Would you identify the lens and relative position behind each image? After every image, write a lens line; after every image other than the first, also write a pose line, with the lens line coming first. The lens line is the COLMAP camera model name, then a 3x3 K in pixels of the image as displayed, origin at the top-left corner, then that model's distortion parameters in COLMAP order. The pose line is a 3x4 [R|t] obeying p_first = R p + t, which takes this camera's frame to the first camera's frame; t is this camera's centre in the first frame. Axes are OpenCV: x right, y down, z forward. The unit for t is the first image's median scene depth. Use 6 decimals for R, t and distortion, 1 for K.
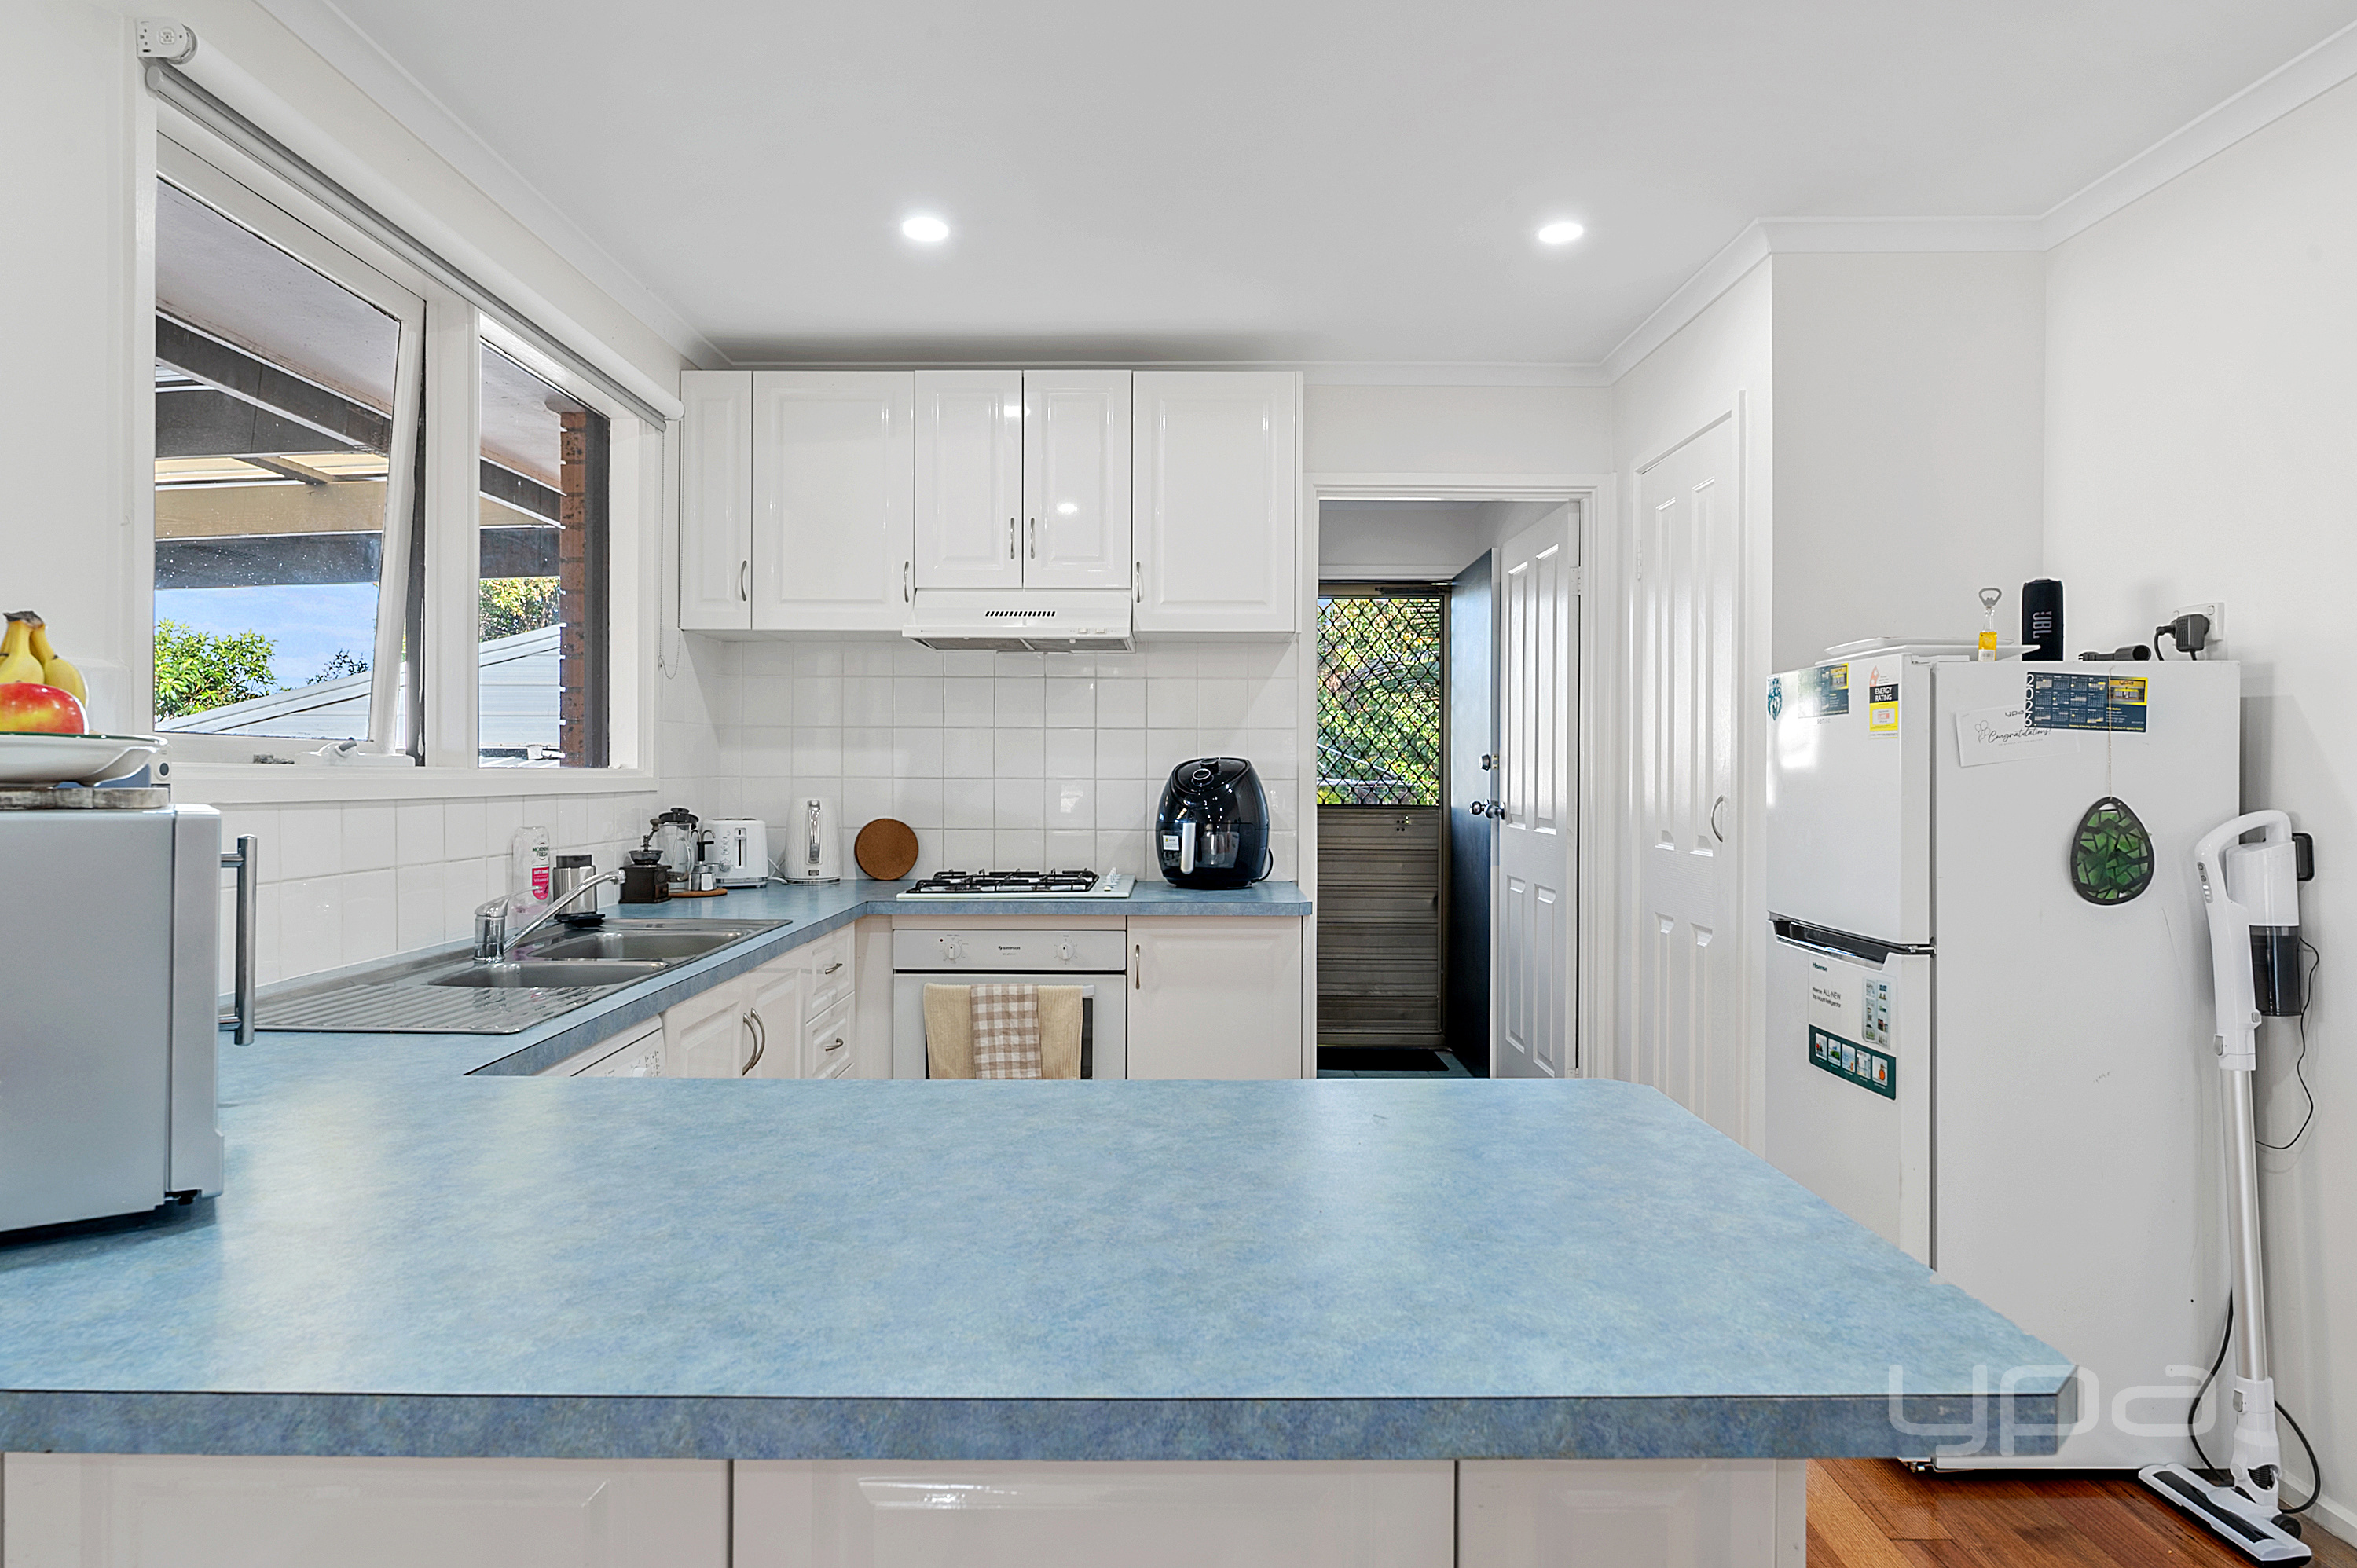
lens RADIAL K [[1329.4, 0, 1184.4], [0, 1329.4, 770.5], [0, 0, 1]] dist [-0.007855, -0.001178]
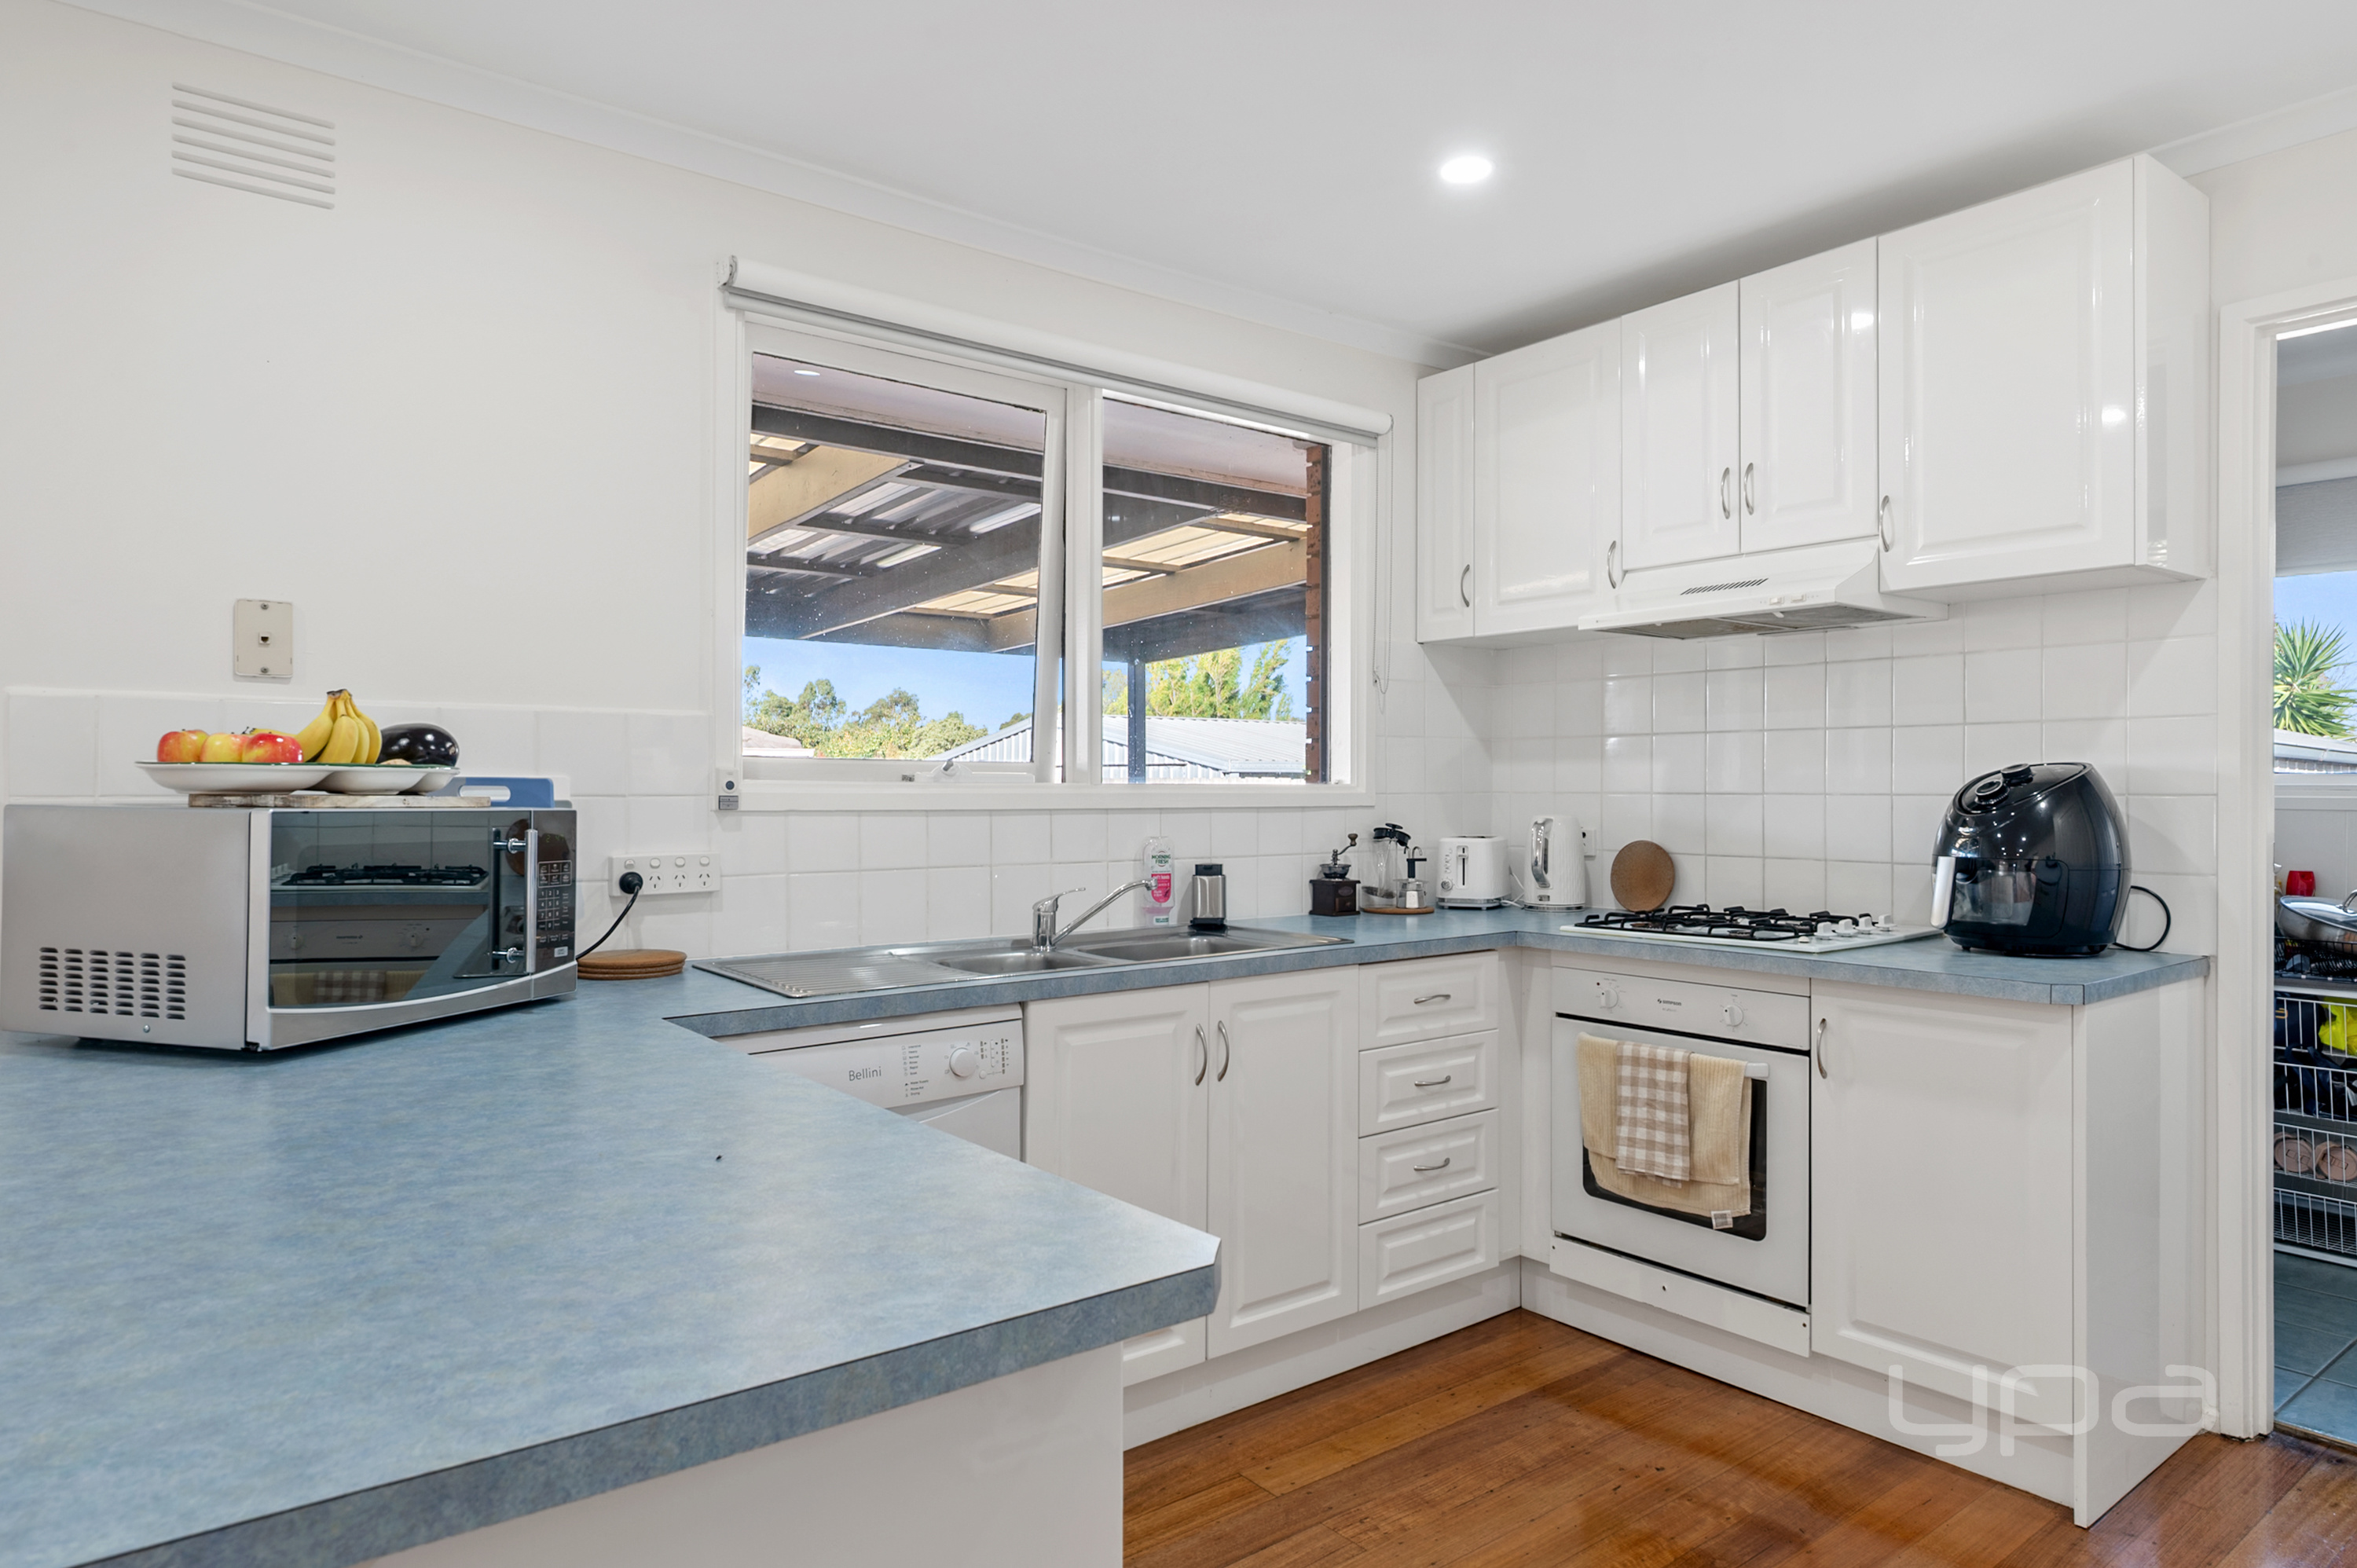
lens RADIAL K [[1410.7, 0, 1179.9], [0, 1410.7, 791.0], [0, 0, 1]] dist [0.001654, -0.002368]
pose [[0.608318, -0.001927, -0.793691, 0.371221], [0.003338, 0.999994, 0.000130, 0.003367], [0.793687, -0.002729, 0.608321, 0.239260]]
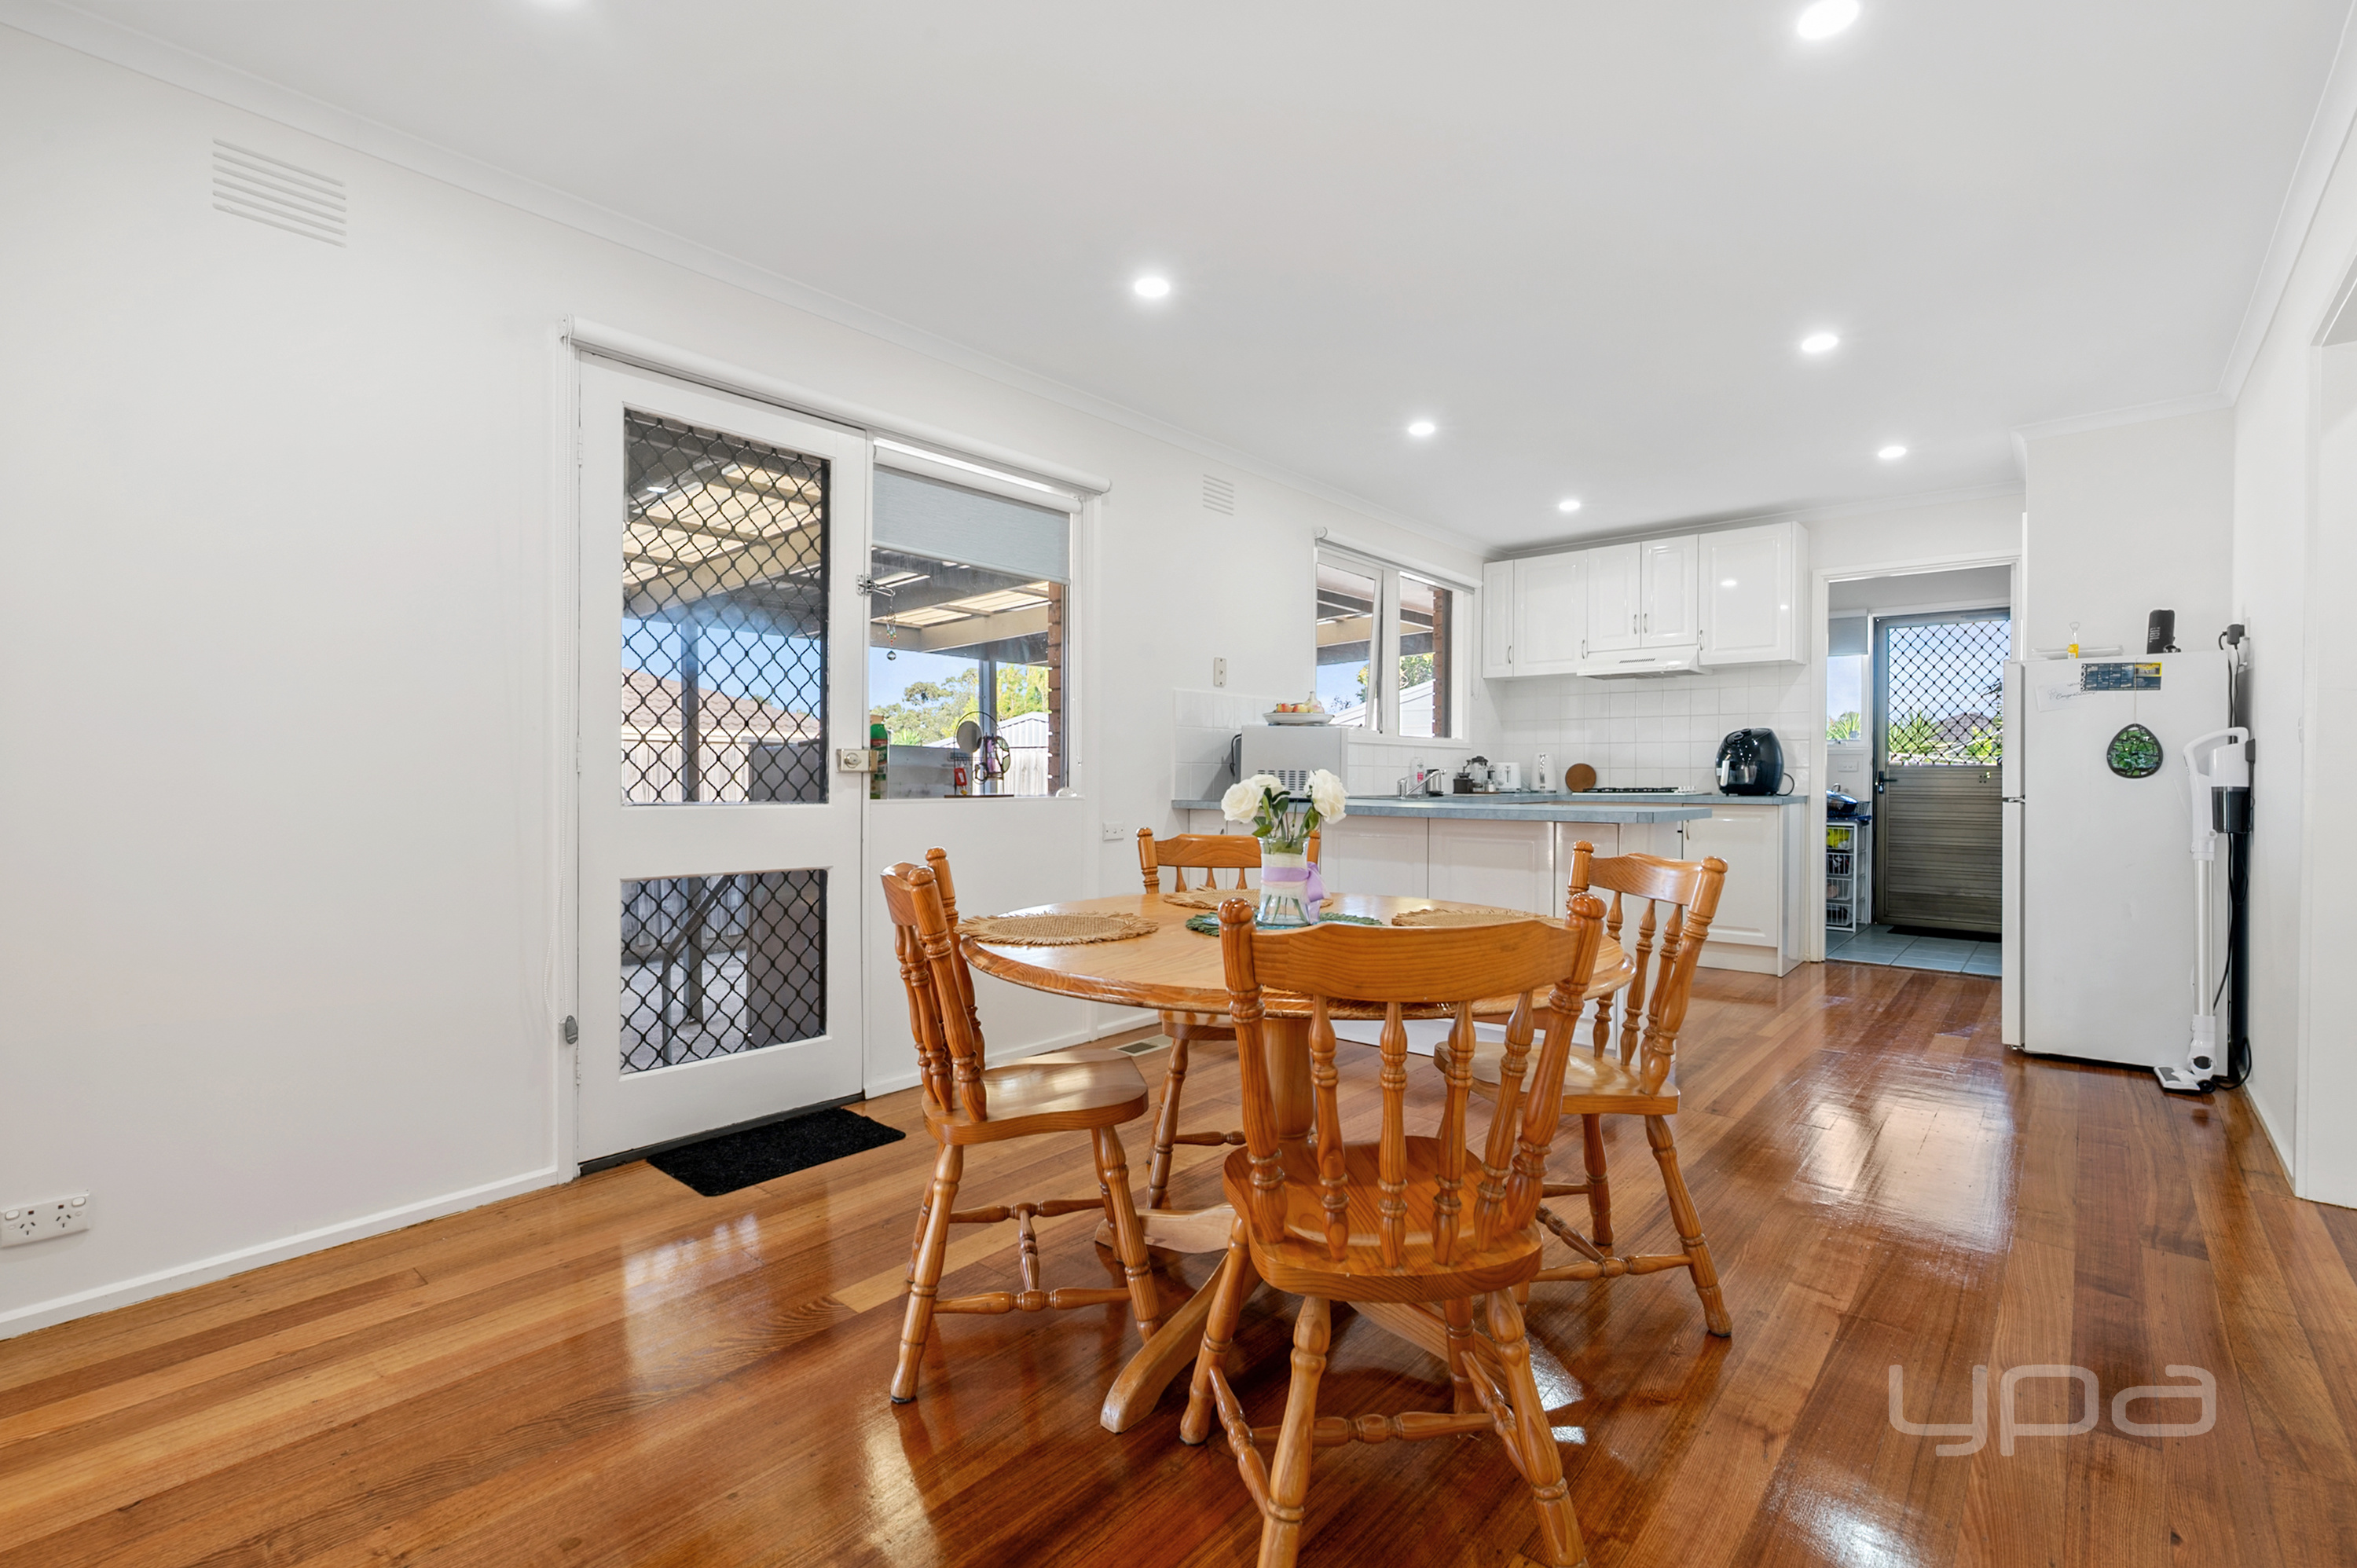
lens RADIAL K [[1077.3, 0, 1164.2], [0, 1077.3, 790.3], [0, 0, 1]] dist [-0.001516, -0.001026]
pose [[0.753226, 0.006728, -0.657727, 0.454915], [0.000576, 0.999941, 0.010888, 0.069570], [0.657761, -0.008580, 0.753178, -0.803403]]
